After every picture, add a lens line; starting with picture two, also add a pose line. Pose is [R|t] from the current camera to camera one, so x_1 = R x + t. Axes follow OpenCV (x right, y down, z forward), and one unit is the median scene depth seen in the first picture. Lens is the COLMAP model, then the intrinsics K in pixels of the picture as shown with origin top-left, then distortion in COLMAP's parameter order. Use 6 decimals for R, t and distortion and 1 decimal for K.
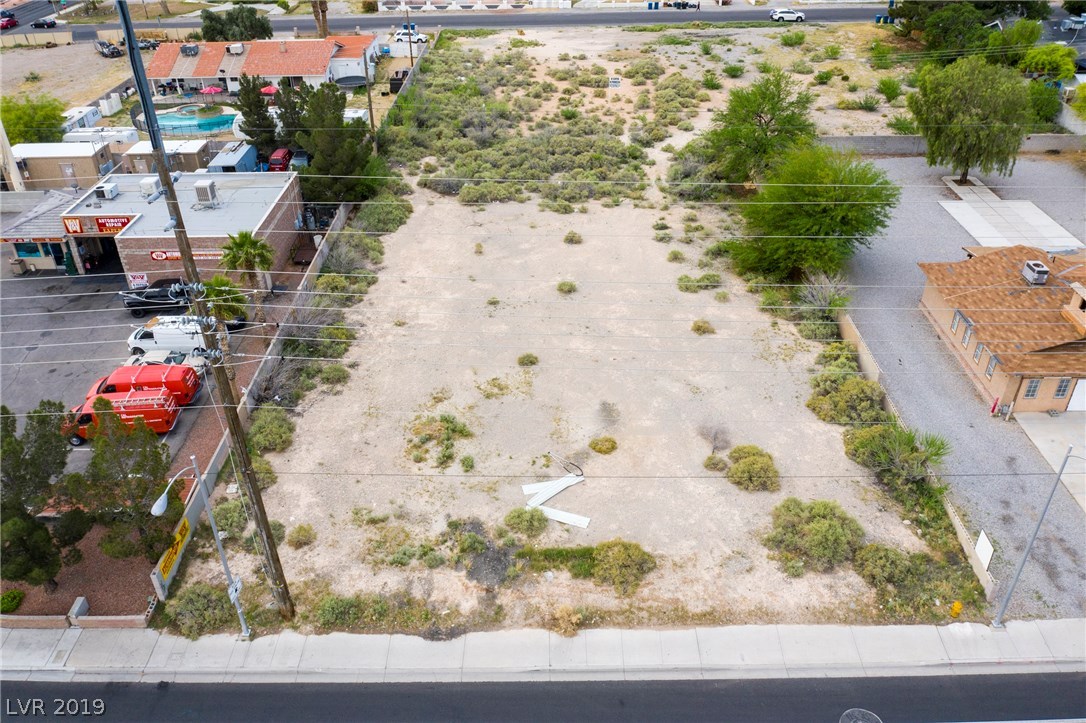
lens RADIAL K [[850.4, 0, 541.0], [0, 850.4, 354.1], [0, 0, 1]] dist [-0.034010, 0.004024]
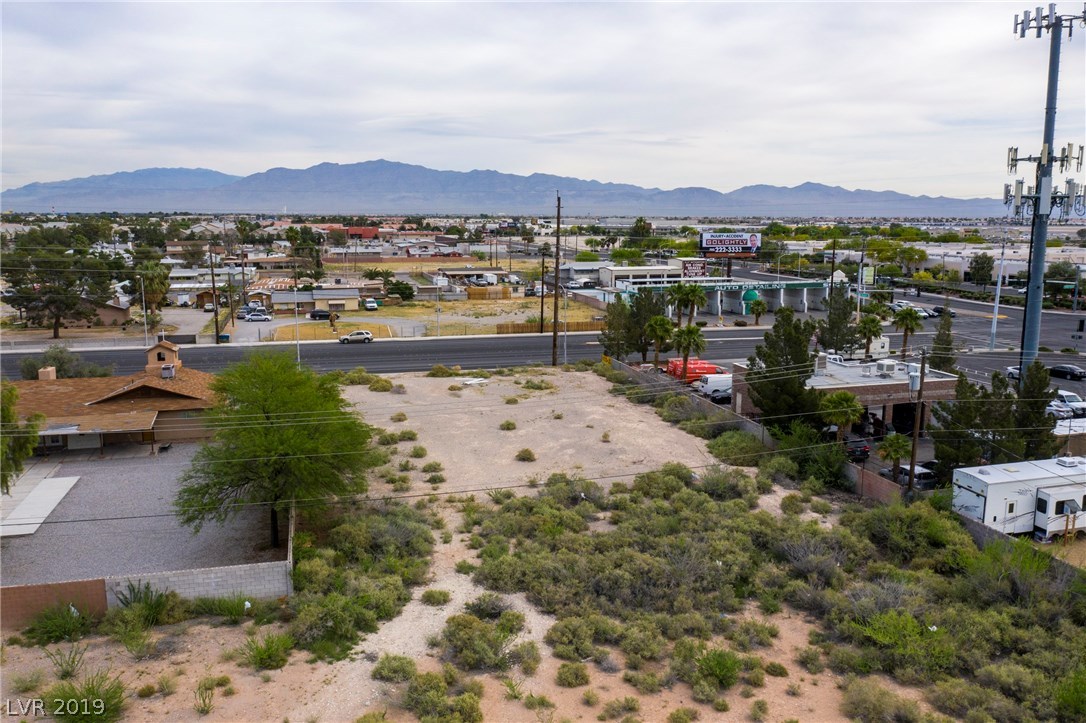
lens RADIAL K [[850.4, 0, 541.0], [0, 850.4, 354.1], [0, 0, 1]] dist [-0.034010, 0.004024]
pose [[-0.961891, 0.061441, -0.266439, 0.361538], [-0.133725, 0.744237, 0.654392, -1.141507], [0.238501, 0.665084, -0.707659, 2.152441]]
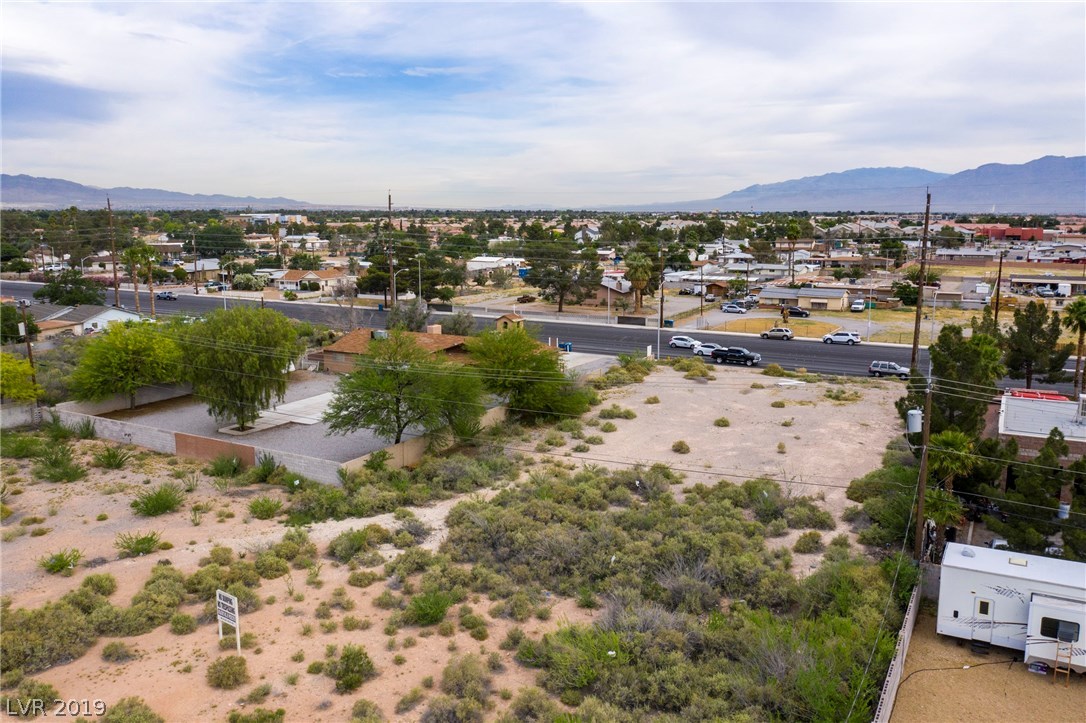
lens RADIAL K [[850.4, 0, 541.0], [0, 850.4, 354.1], [0, 0, 1]] dist [-0.034010, 0.004024]
pose [[-0.875251, -0.056452, 0.480363, -0.386135], [0.278777, 0.752715, 0.596408, -1.141683], [-0.395245, 0.655922, -0.643077, 2.180407]]
